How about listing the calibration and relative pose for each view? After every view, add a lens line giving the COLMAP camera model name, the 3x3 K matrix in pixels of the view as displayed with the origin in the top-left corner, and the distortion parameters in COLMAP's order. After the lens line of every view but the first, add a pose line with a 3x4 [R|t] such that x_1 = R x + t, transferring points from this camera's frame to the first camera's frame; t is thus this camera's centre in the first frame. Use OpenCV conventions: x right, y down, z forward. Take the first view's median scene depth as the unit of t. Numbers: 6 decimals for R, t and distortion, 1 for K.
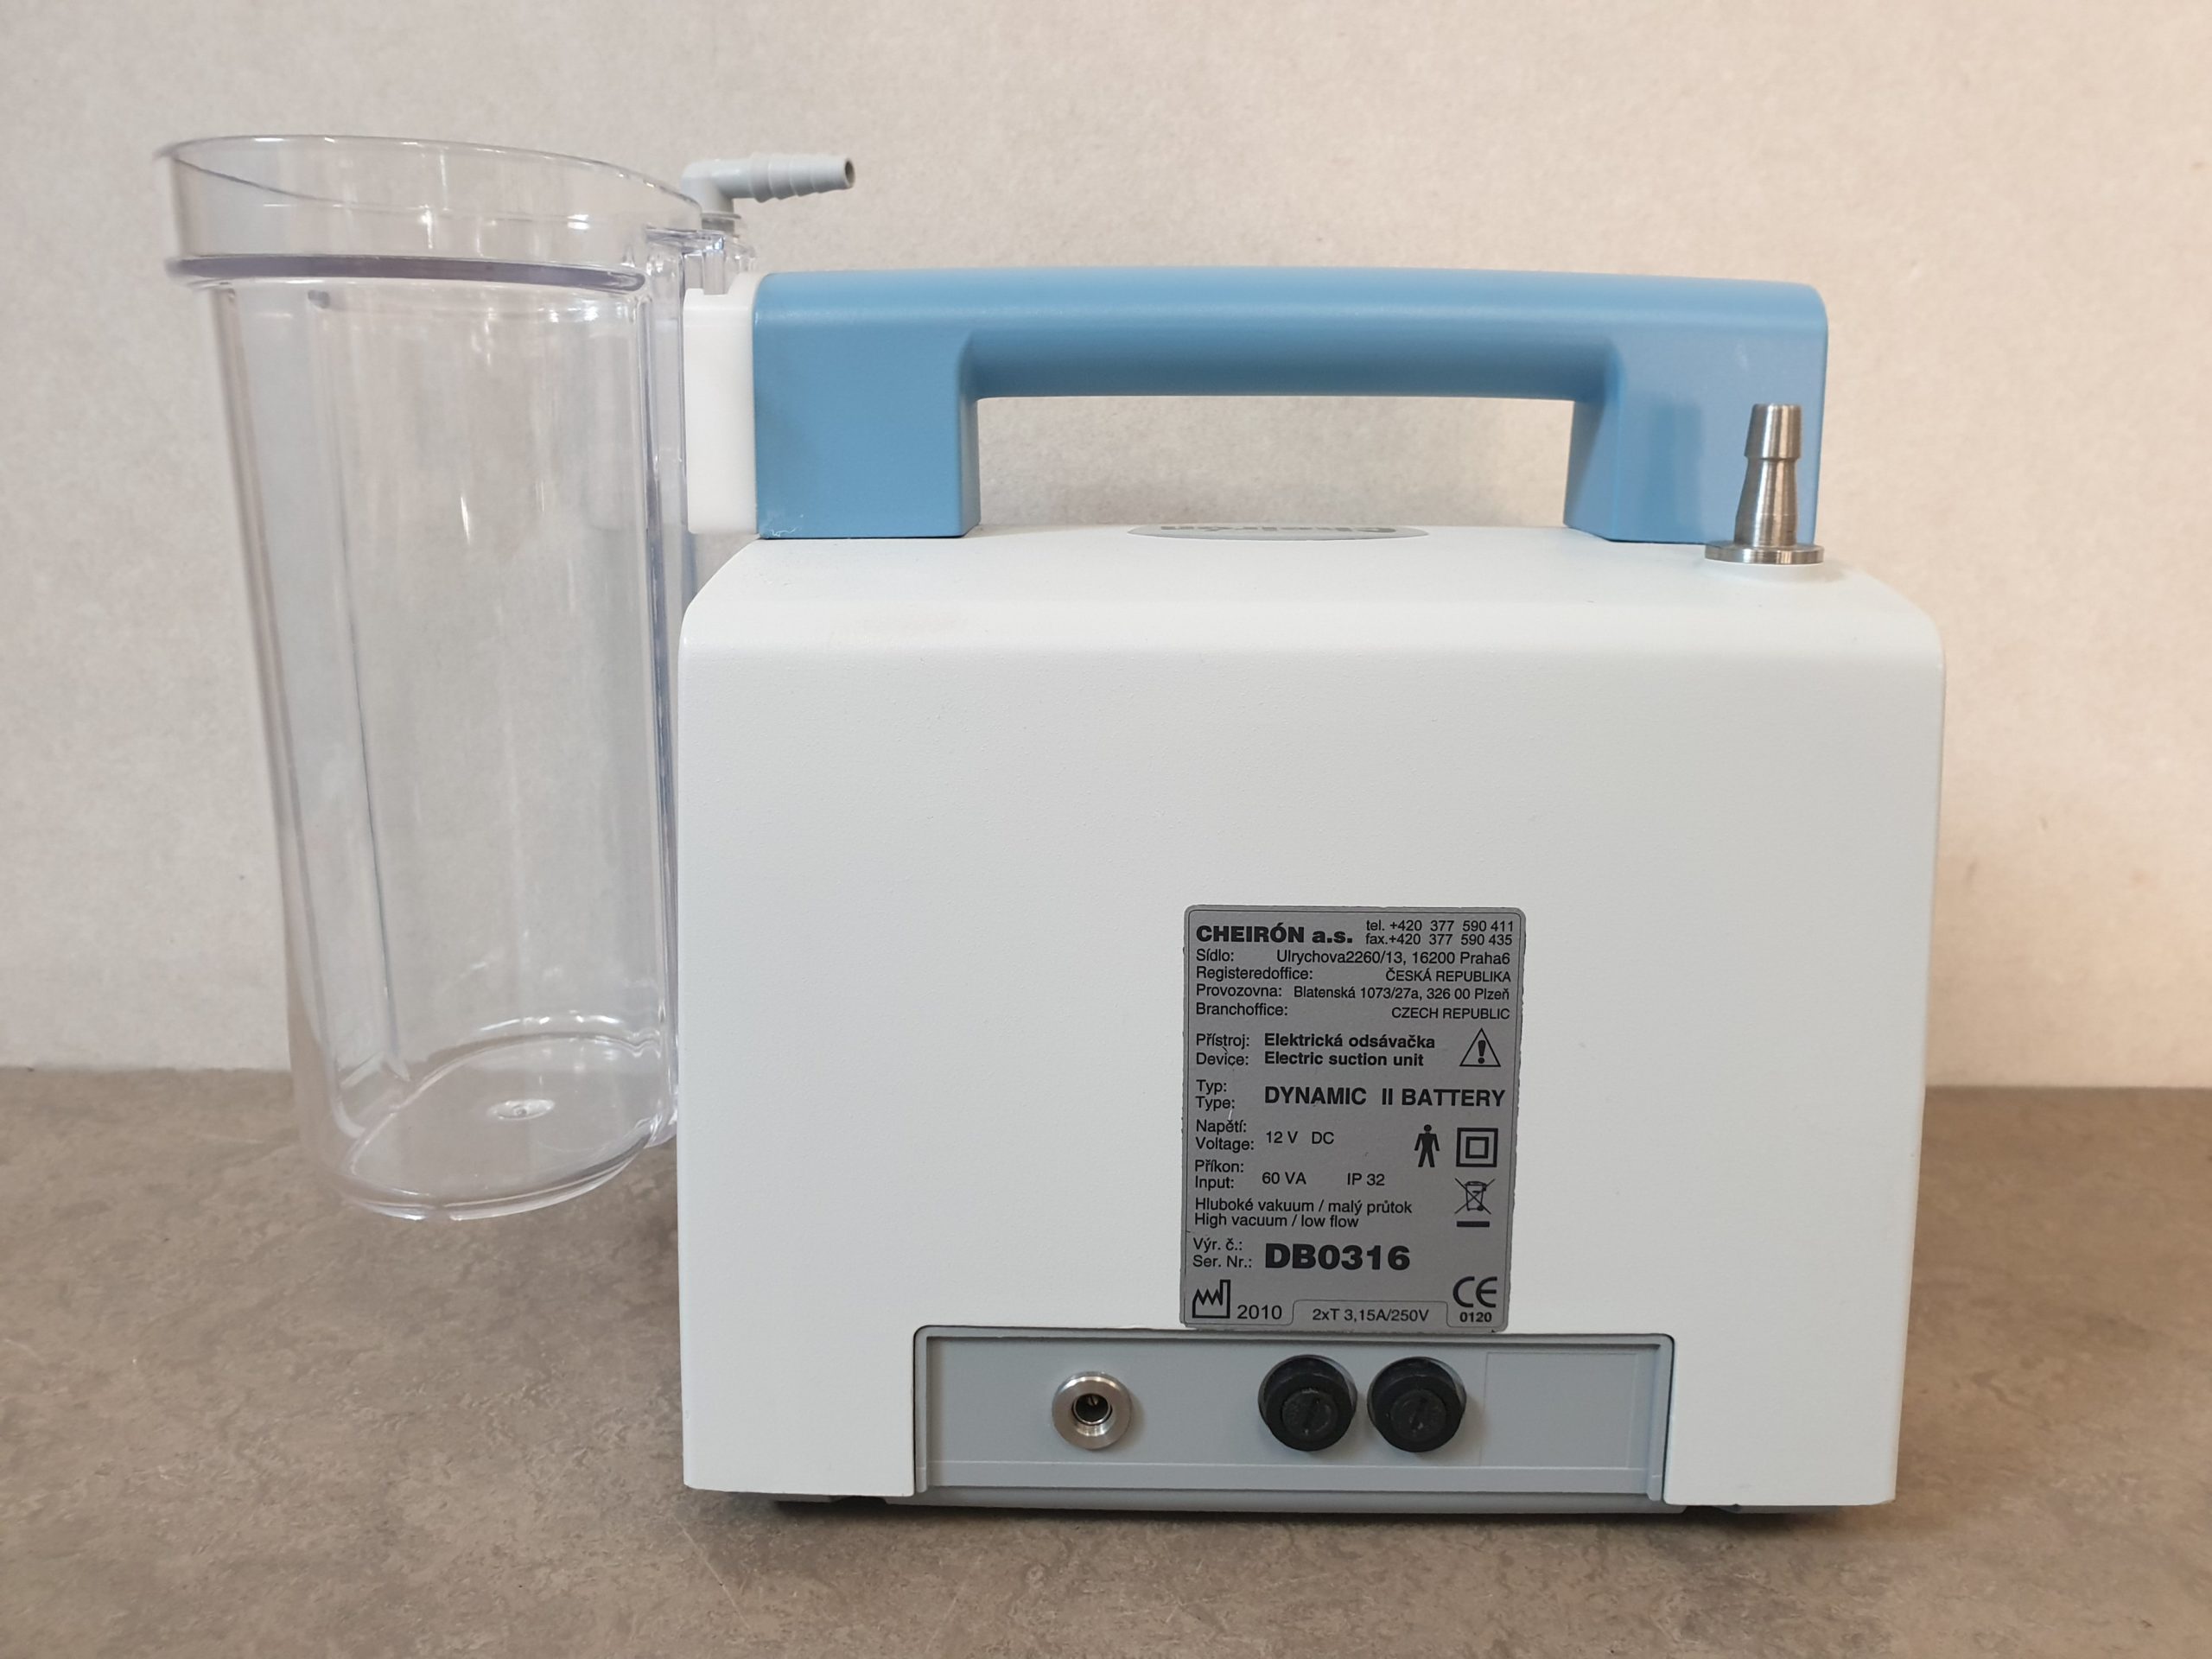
lens RADIAL K [[1766.3, 0, 1106.0], [0, 1766.3, 829.5], [0, 0, 1]] dist [-0.036515, 0.058103]
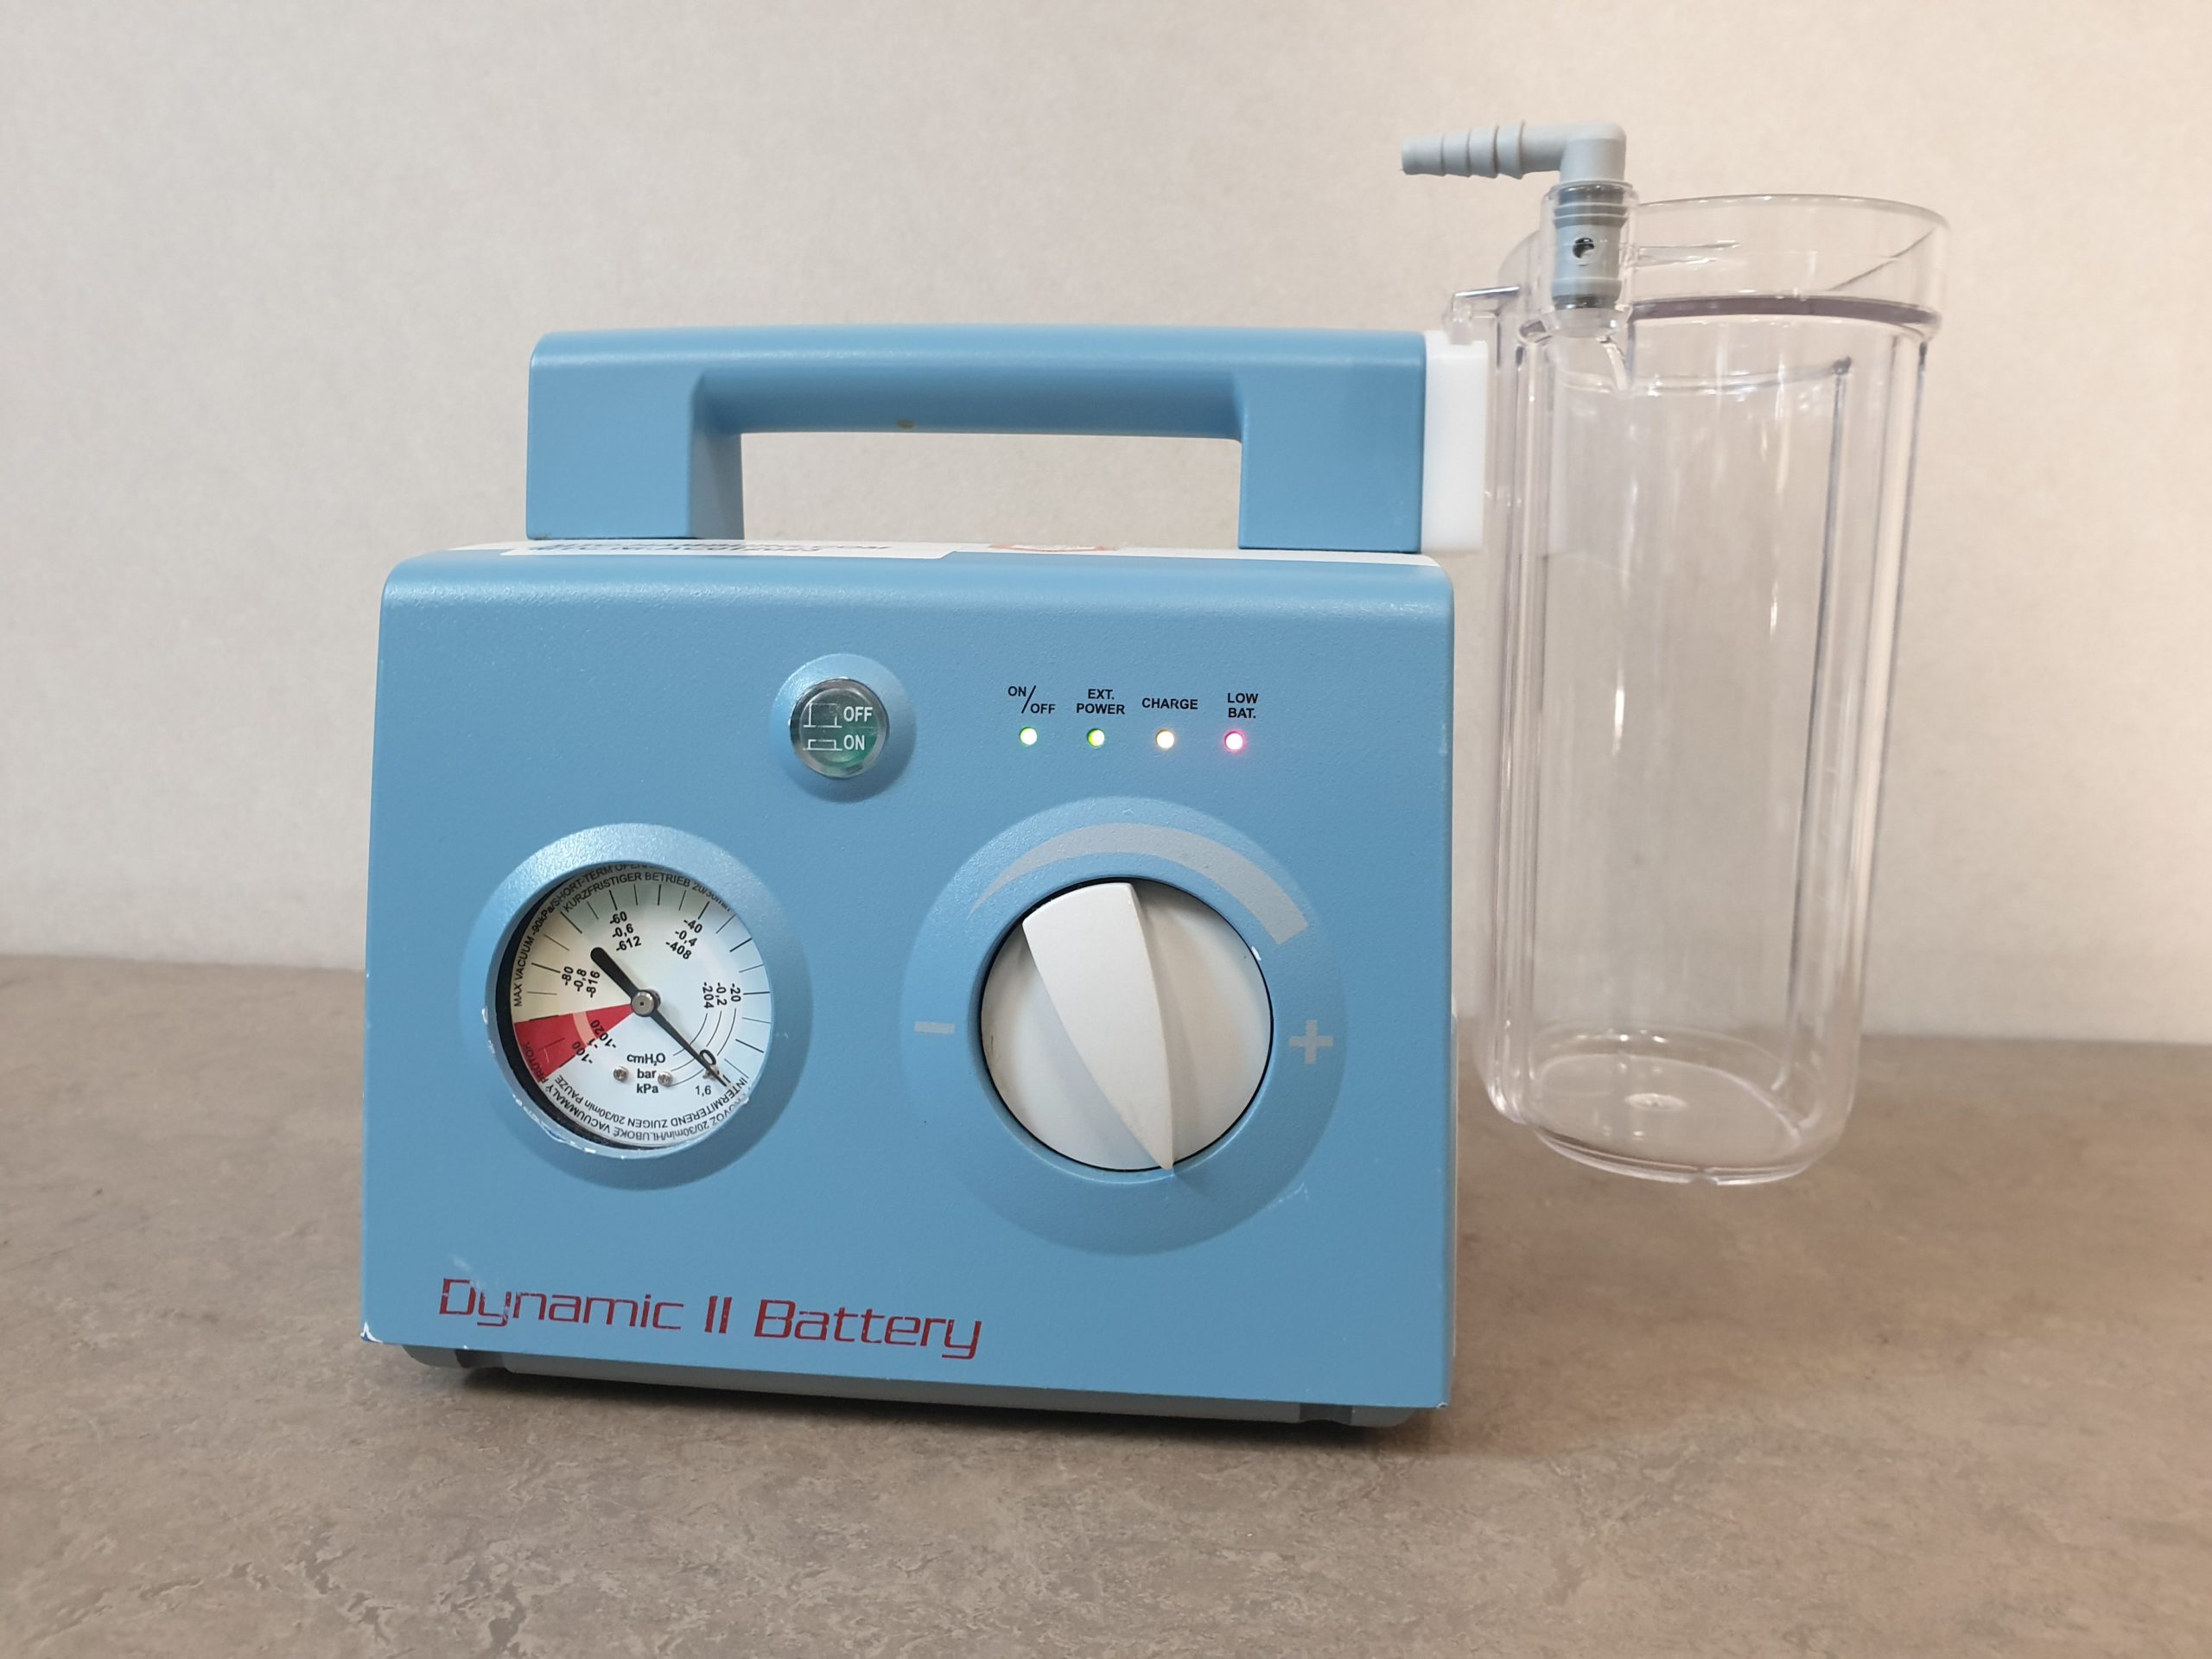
lens RADIAL K [[1794.5, 0, 1106.0], [0, 1794.5, 829.5], [0, 0, 1]] dist [-0.073329, 0.115139]
pose [[0.994553, 0.028286, -0.100317, 0.485130], [-0.039312, 0.993188, -0.109693, 0.240090], [0.096531, 0.113039, 0.988890, -0.561868]]
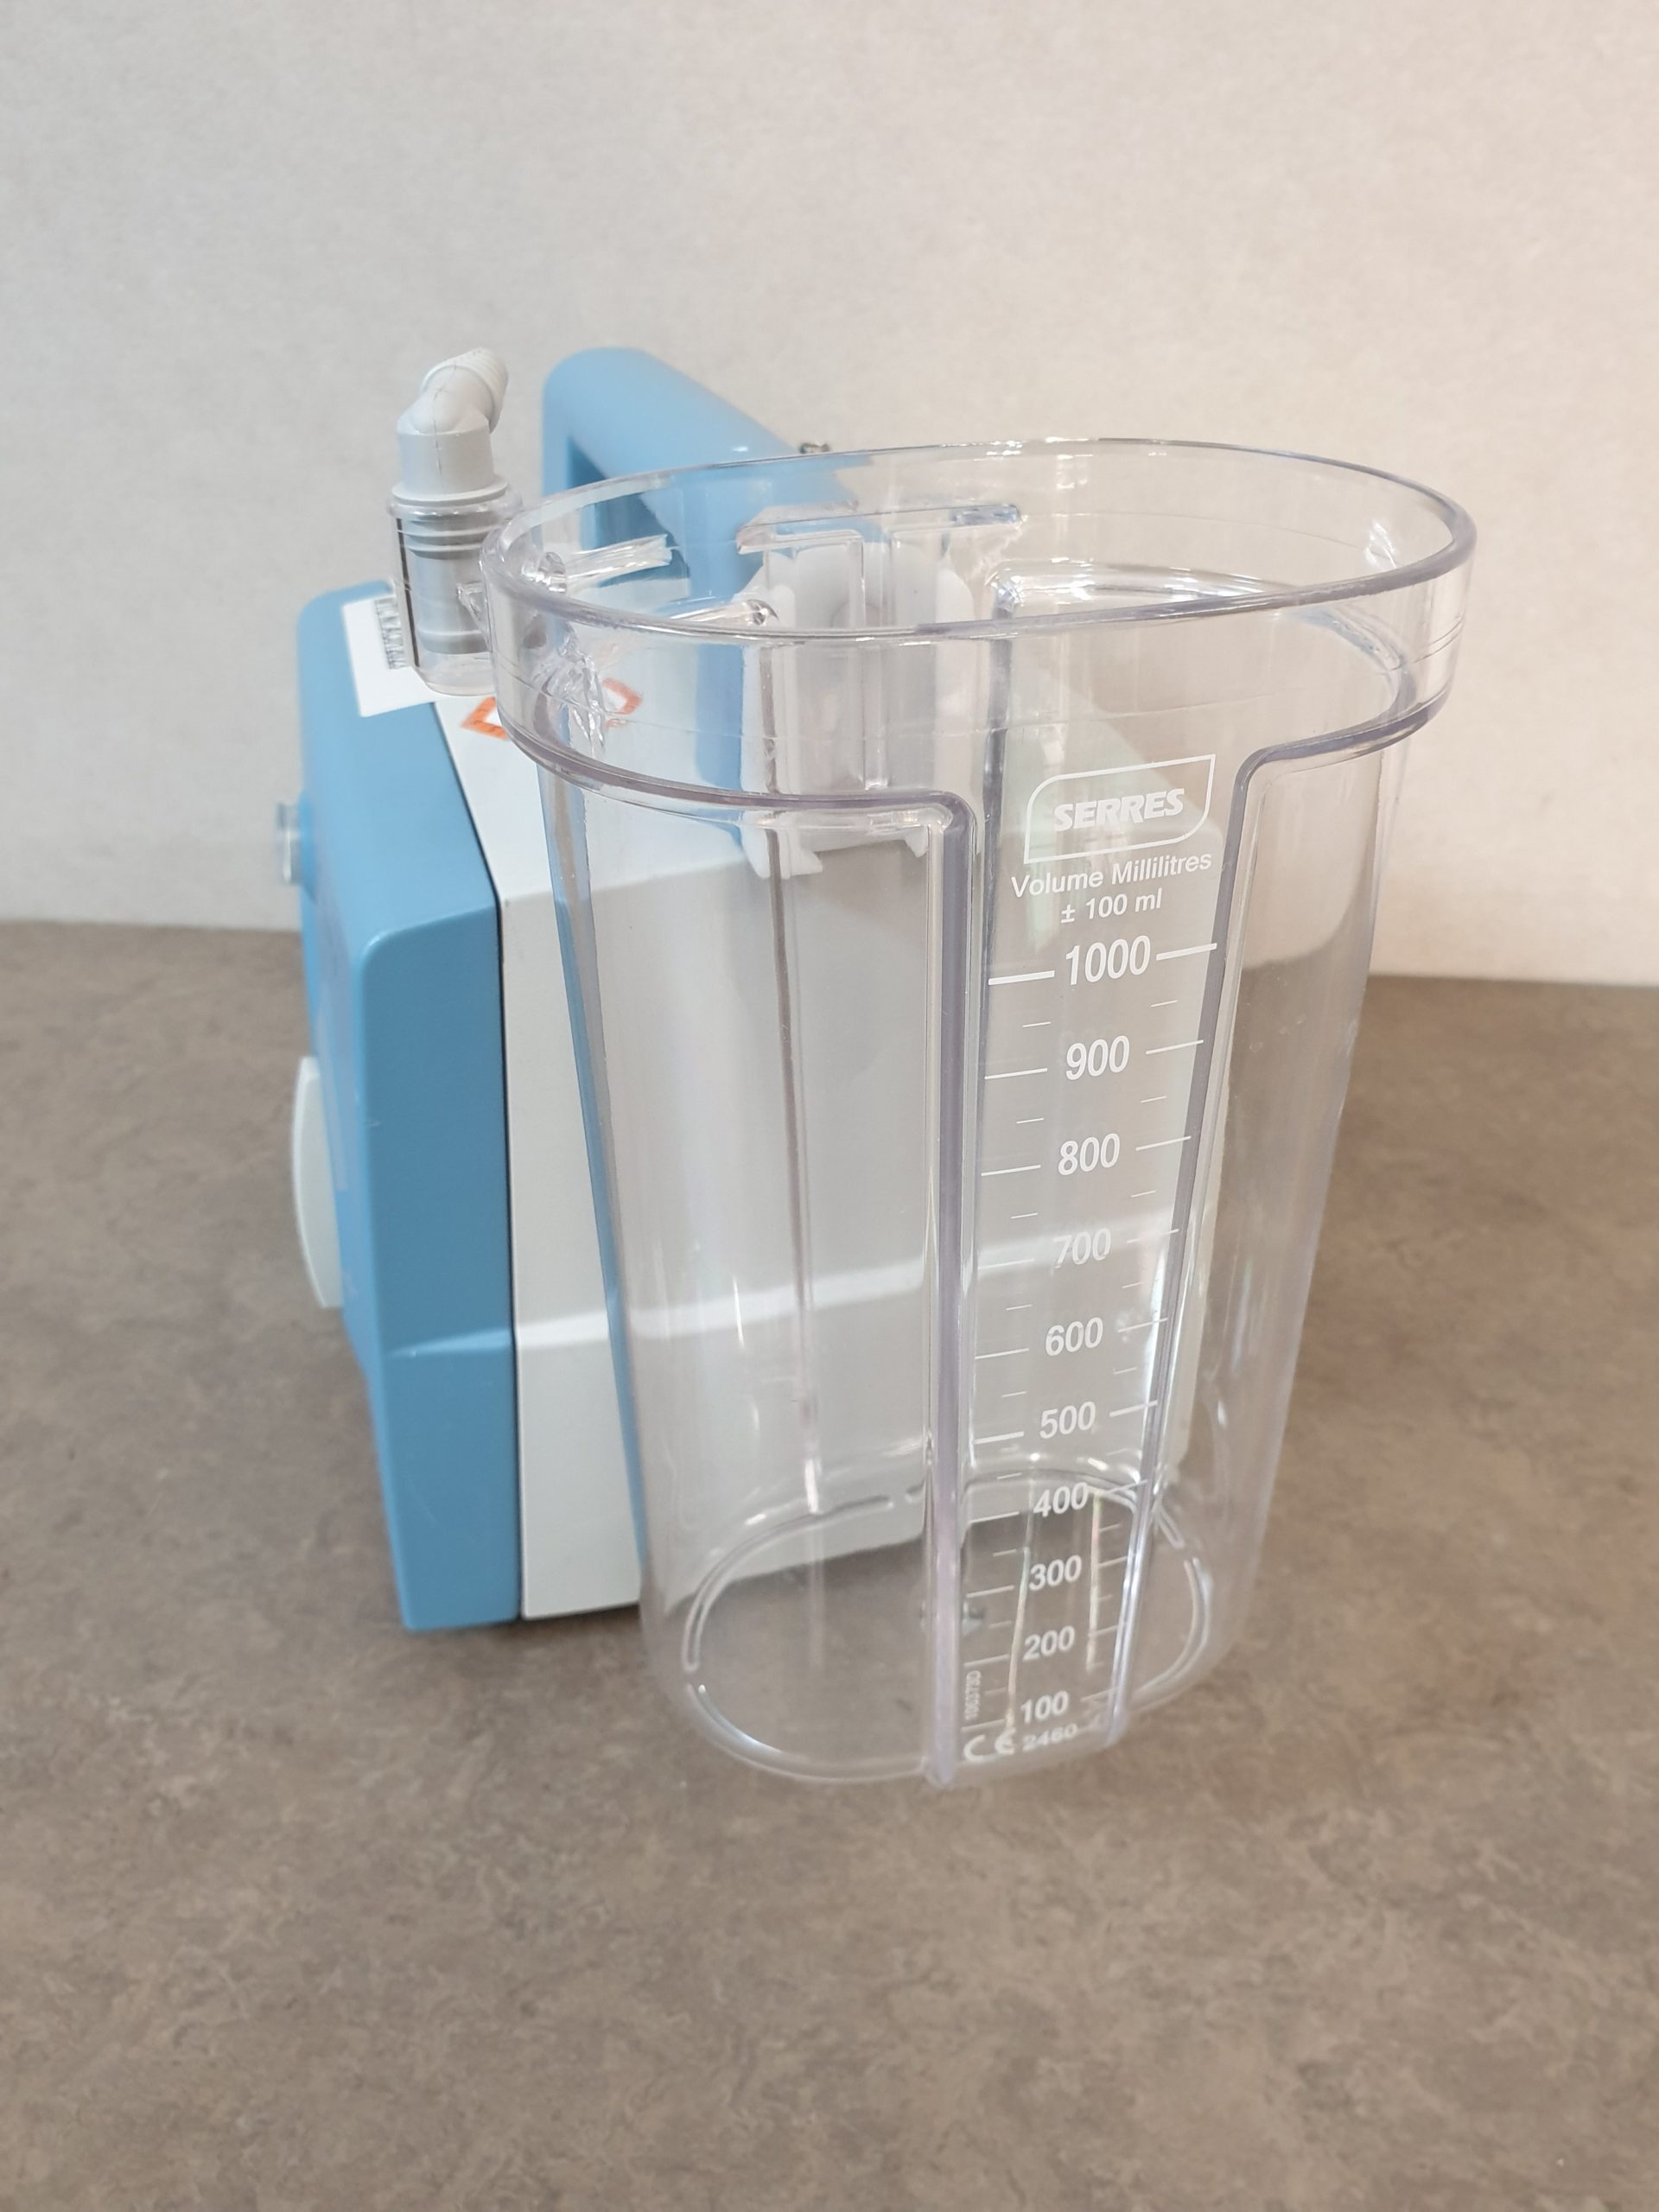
lens RADIAL K [[1794.5, 0, 829.5], [0, 1794.5, 1106.0], [0, 0, 1]] dist [-0.073329, 0.115139]
pose [[0.995510, 0.038916, -0.086286, 0.200400], [-0.010016, 0.949768, 0.312794, -0.210573], [0.094124, -0.310525, 0.945894, -0.285298]]
